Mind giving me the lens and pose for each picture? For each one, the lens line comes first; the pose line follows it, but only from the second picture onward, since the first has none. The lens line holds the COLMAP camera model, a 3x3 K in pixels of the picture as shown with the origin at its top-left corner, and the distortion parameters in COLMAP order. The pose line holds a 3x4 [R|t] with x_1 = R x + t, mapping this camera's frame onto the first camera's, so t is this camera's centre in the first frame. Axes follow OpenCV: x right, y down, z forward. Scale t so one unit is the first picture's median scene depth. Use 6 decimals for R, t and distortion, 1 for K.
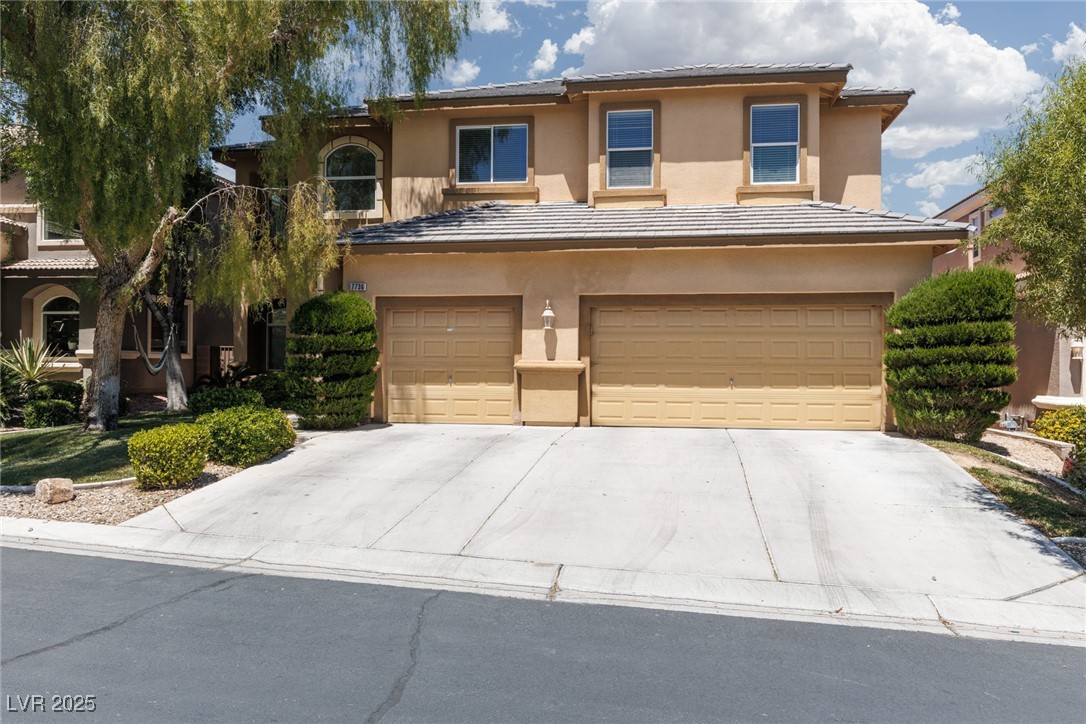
lens RADIAL K [[811.0, 0, 542.3], [0, 811.0, 358.7], [0, 0, 1]] dist [0.005121, -0.006493]
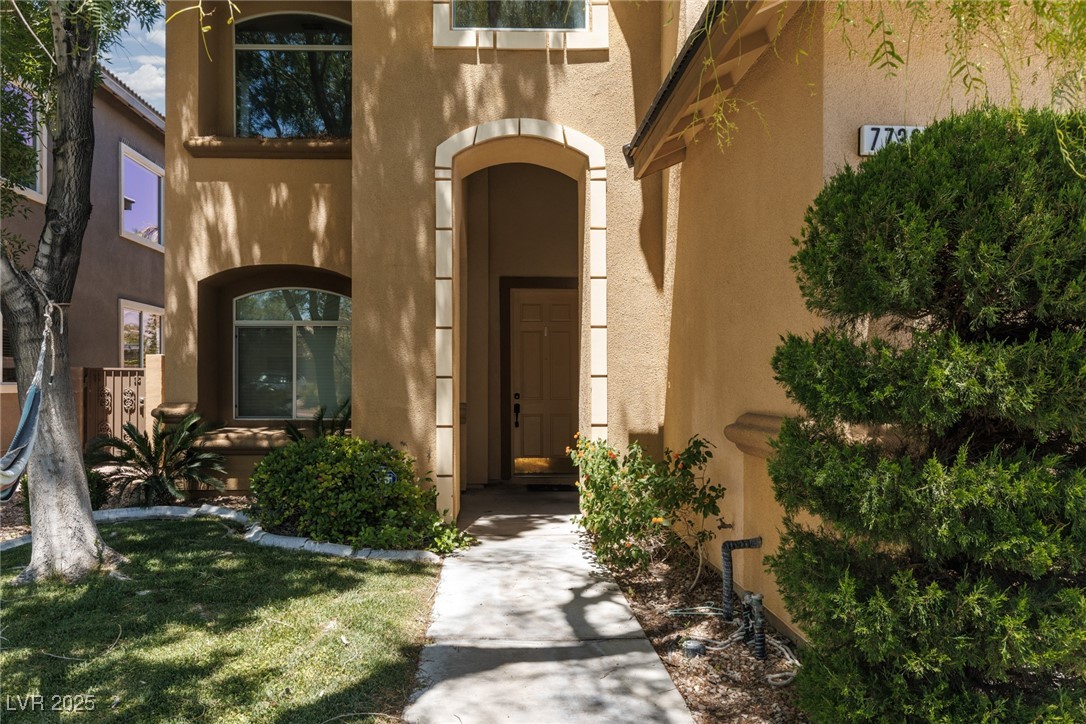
lens RADIAL K [[775.8, 0, 511.6], [0, 775.8, 377.7], [0, 0, 1]] dist [-0.004545, -0.001097]
pose [[0.983922, -0.005240, 0.178522, -0.397335], [0.004716, 0.999983, 0.003360, -0.016632], [-0.178537, -0.002464, 0.983930, 0.801264]]
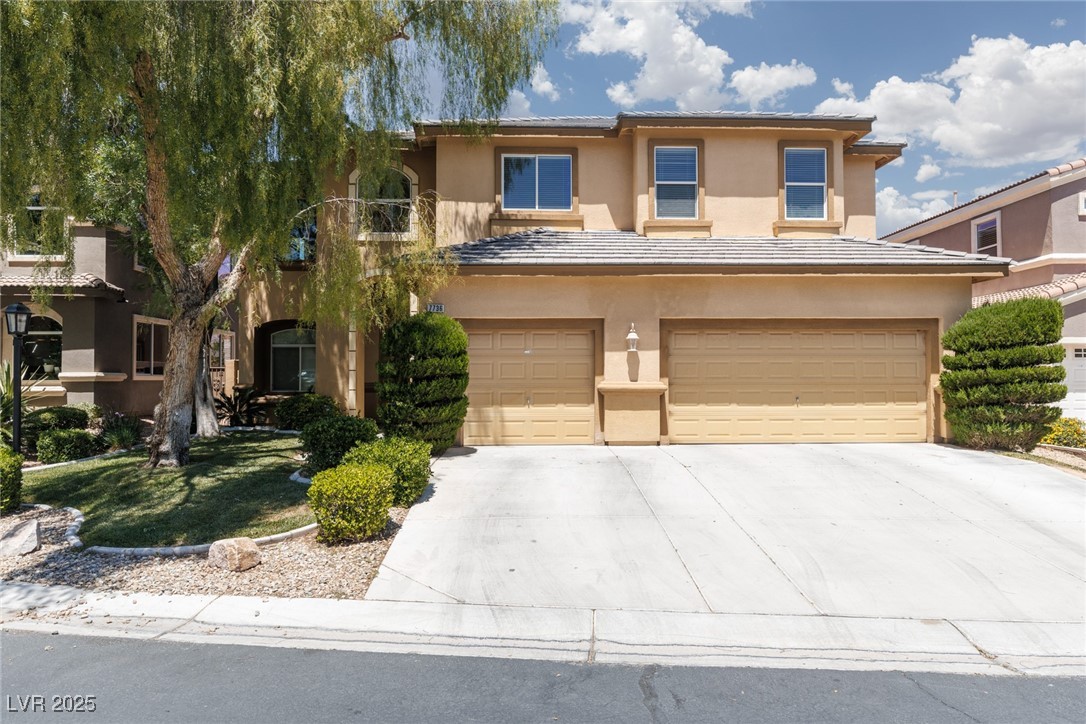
lens RADIAL K [[689.2, 0, 542.9], [0, 689.2, 363.5], [0, 0, 1]] dist [0.005594, 0.000437]
pose [[0.981163, -0.004503, 0.193129, -0.267473], [0.007158, 0.999889, -0.013054, -0.010312], [-0.193049, 0.014190, 0.981087, 0.160903]]
